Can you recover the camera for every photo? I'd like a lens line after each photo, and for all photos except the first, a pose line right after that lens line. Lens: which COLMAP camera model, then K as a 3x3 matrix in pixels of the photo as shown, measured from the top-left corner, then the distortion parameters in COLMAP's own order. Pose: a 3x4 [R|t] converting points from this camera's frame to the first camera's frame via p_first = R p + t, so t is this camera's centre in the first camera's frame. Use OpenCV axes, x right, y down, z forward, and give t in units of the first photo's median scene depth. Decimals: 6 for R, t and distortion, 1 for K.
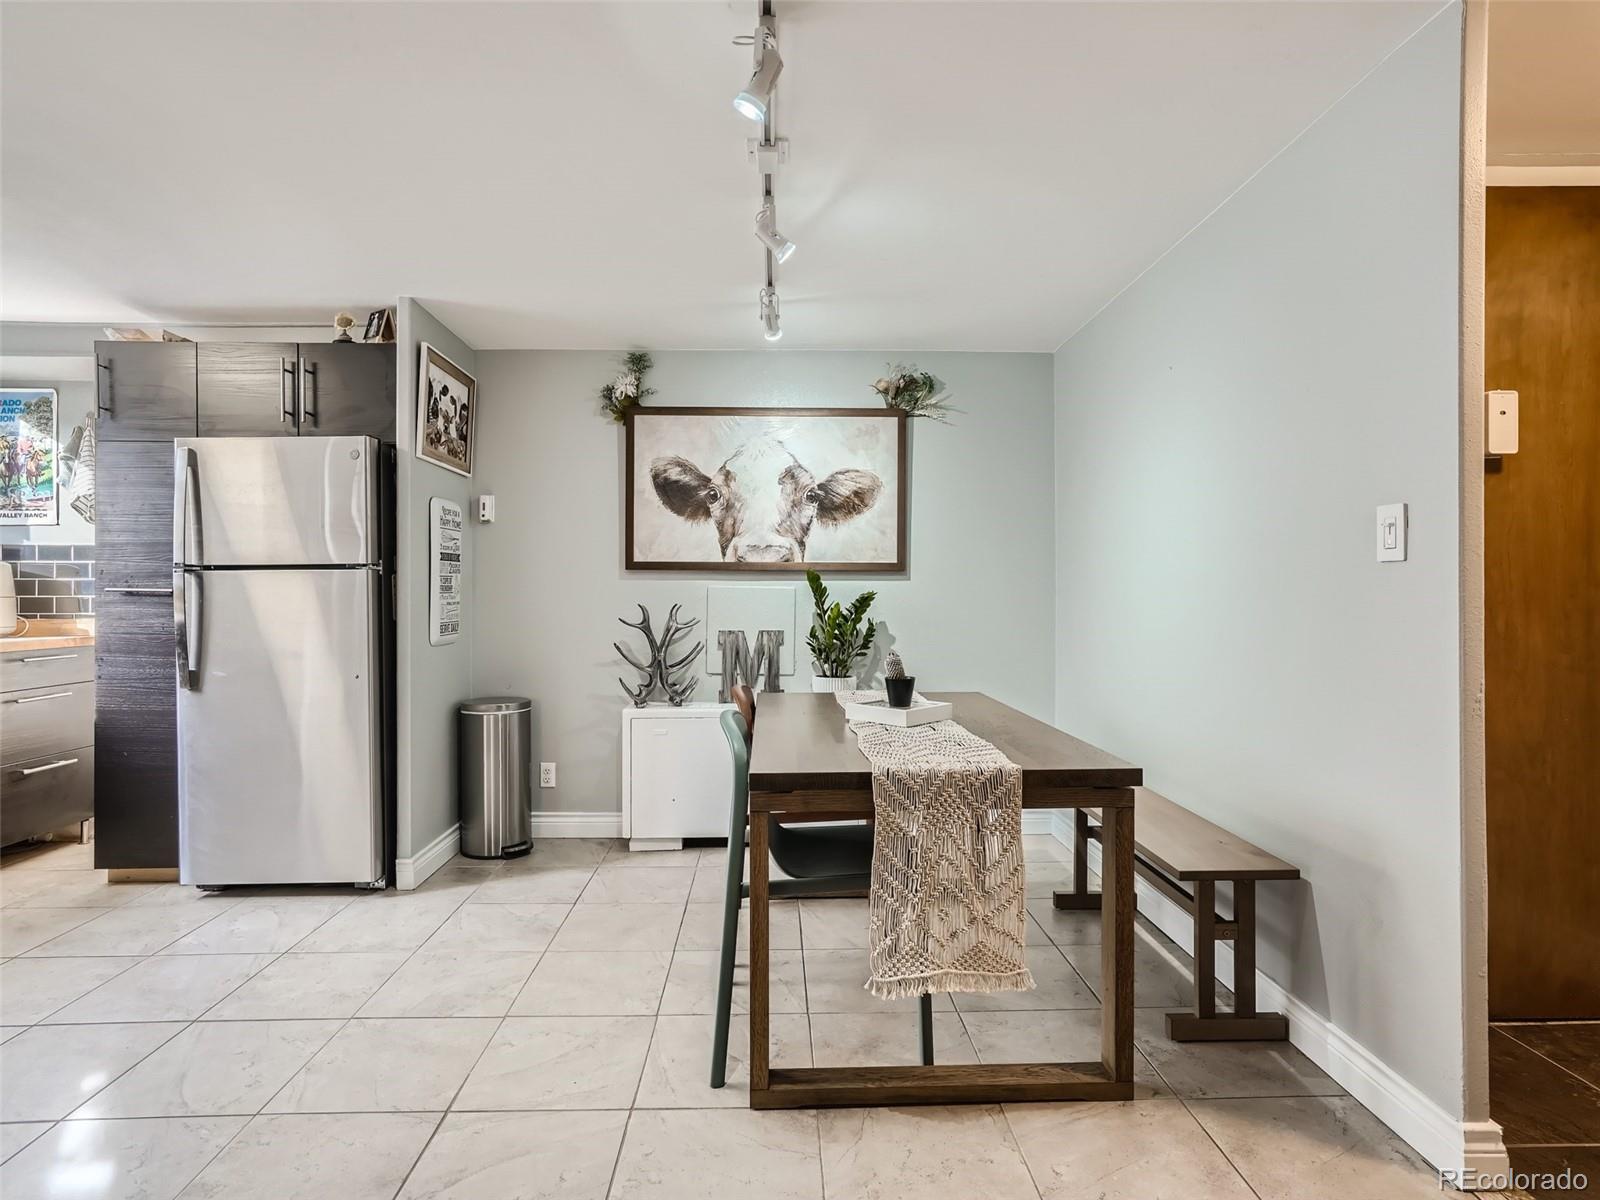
lens RADIAL K [[834.0, 0, 799.2], [0, 834.0, 590.8], [0, 0, 1]] dist [-0.030481, 0.026258]
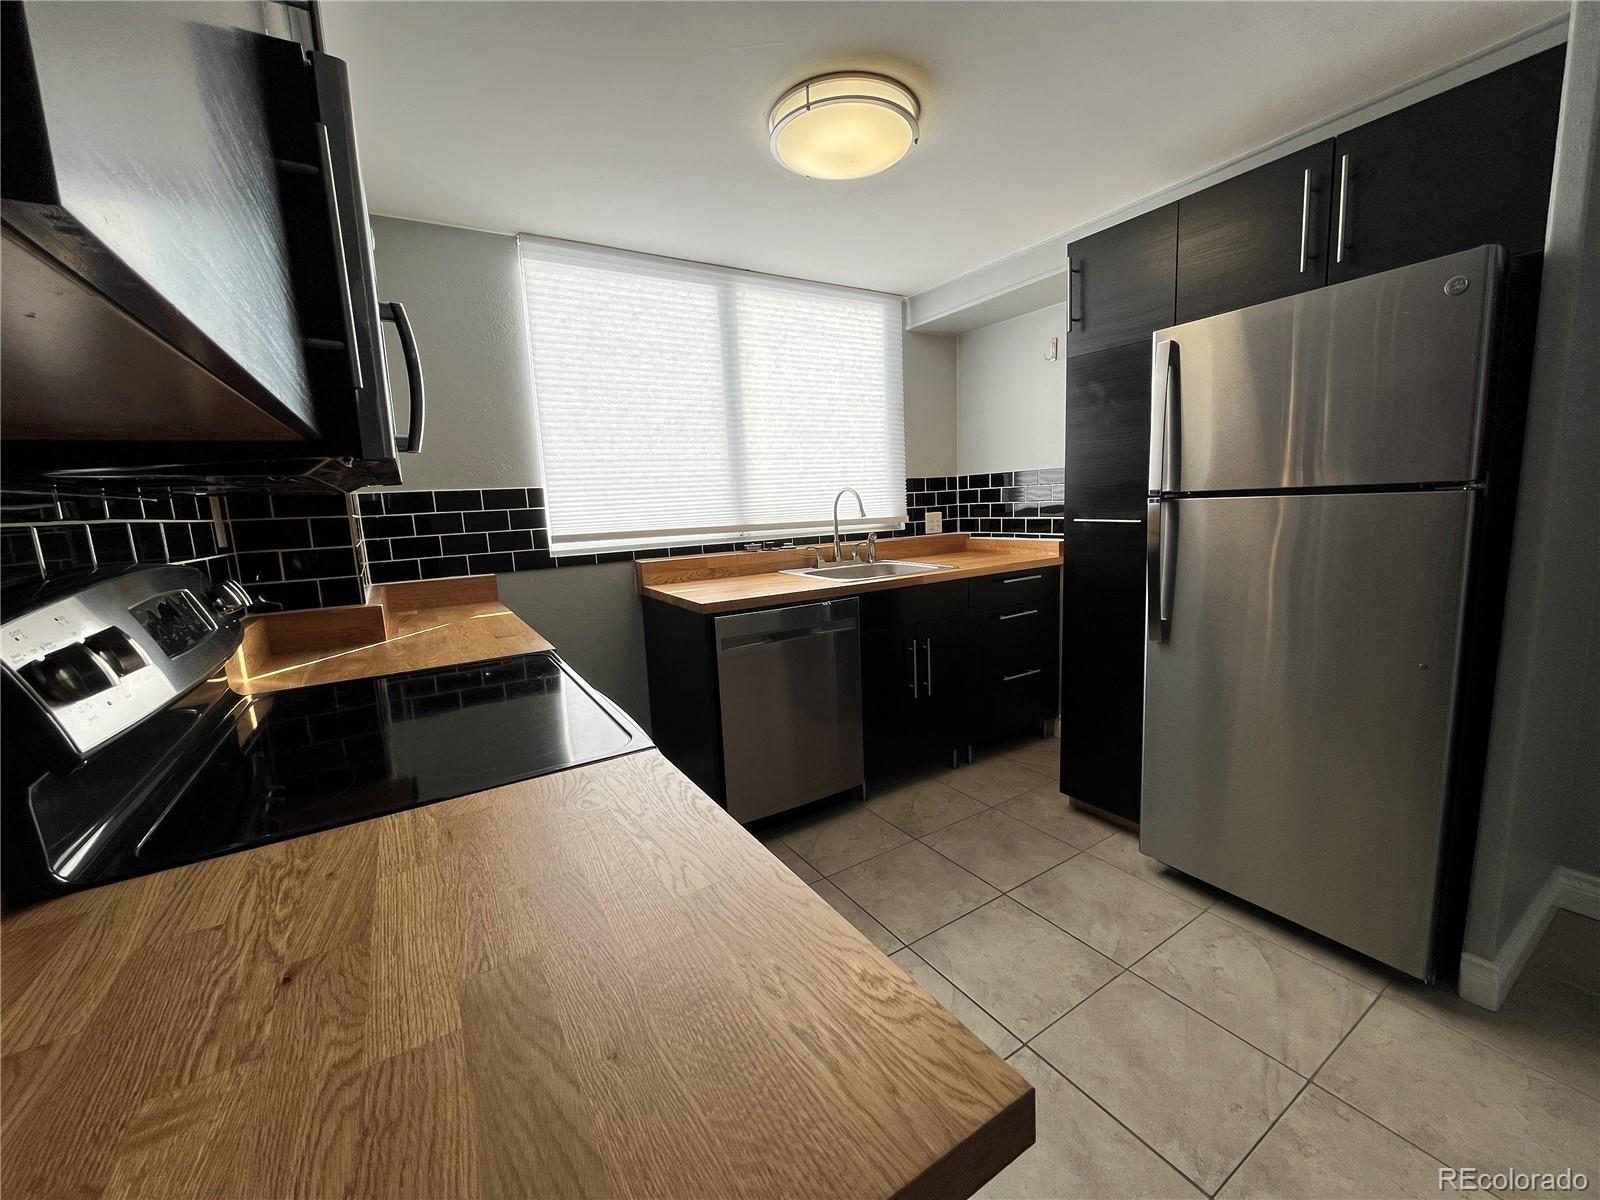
lens RADIAL K [[648.4, 0, 808.3], [0, 648.4, 596.5], [0, 0, 1]] dist [-0.003848, -0.000075]
pose [[0.509843, 0.103520, -0.854017, -0.328063], [0.044476, 0.988234, 0.146341, -0.035210], [0.859117, -0.112594, 0.499240, 0.336406]]
